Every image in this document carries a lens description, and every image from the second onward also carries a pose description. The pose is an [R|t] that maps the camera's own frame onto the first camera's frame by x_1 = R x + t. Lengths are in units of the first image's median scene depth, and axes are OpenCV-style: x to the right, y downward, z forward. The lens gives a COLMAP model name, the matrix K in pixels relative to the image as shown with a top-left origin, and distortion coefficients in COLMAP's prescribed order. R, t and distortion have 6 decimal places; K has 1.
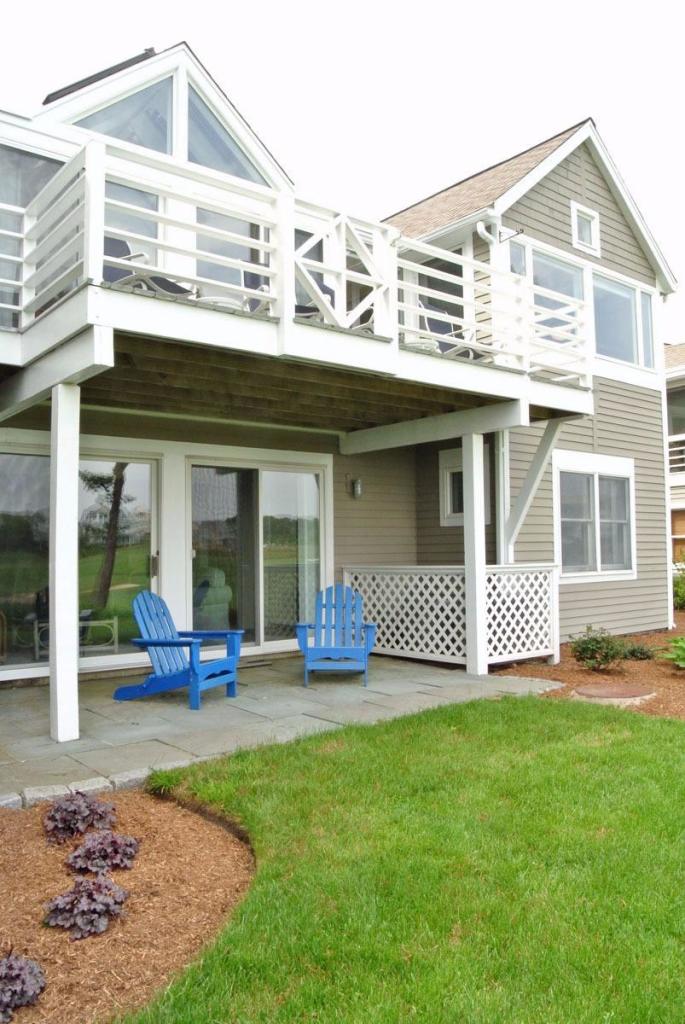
lens RADIAL K [[793.9, 0, 342.5], [0, 793.9, 512.0], [0, 0, 1]] dist [-0.090316, 0.042896]
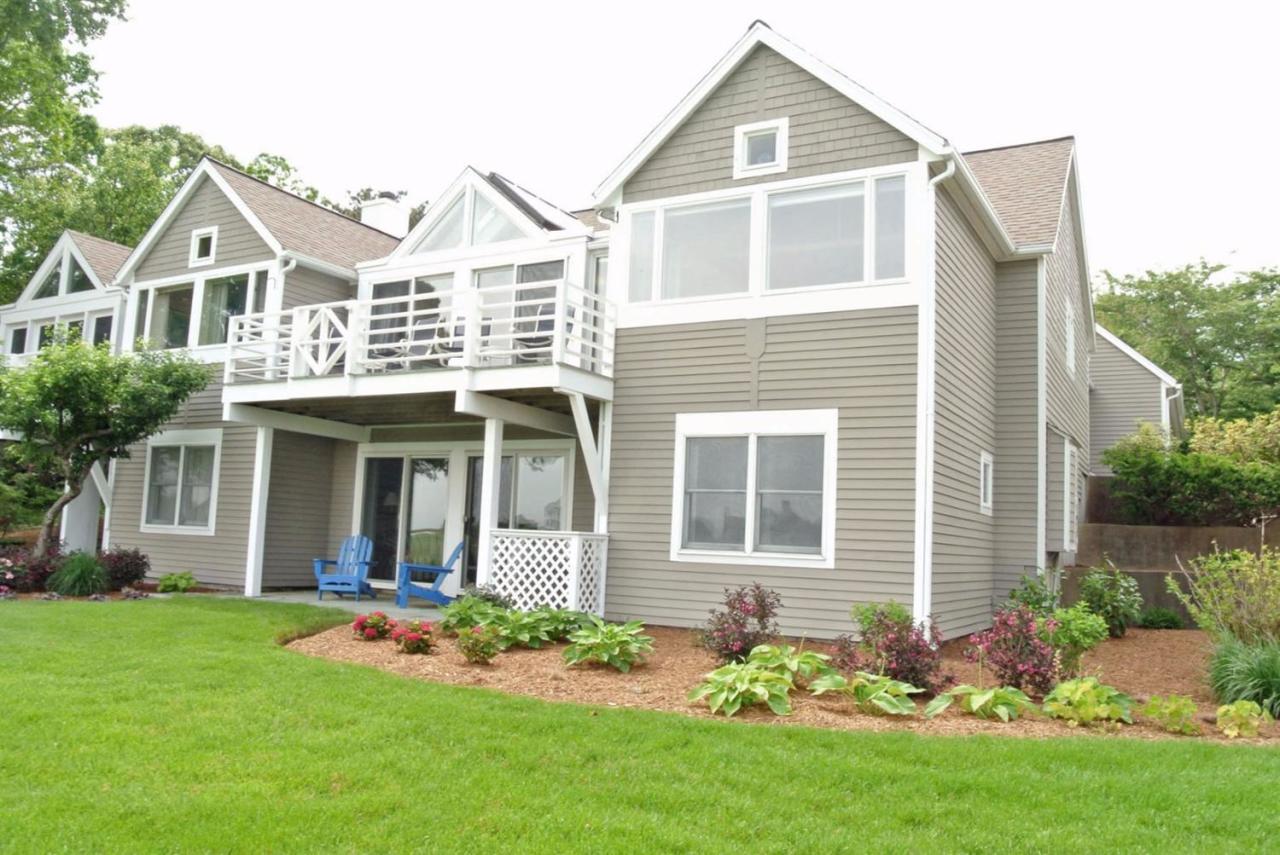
lens RADIAL K [[992.3, 0, 640.0], [0, 992.3, 427.5], [0, 0, 1]] dist [-0.090316, 0.042896]
pose [[0.365042, -0.081836, -0.927387, 1.317578], [-0.003773, 0.995991, -0.089375, 0.039696], [0.930984, 0.036125, 0.363269, 0.531893]]
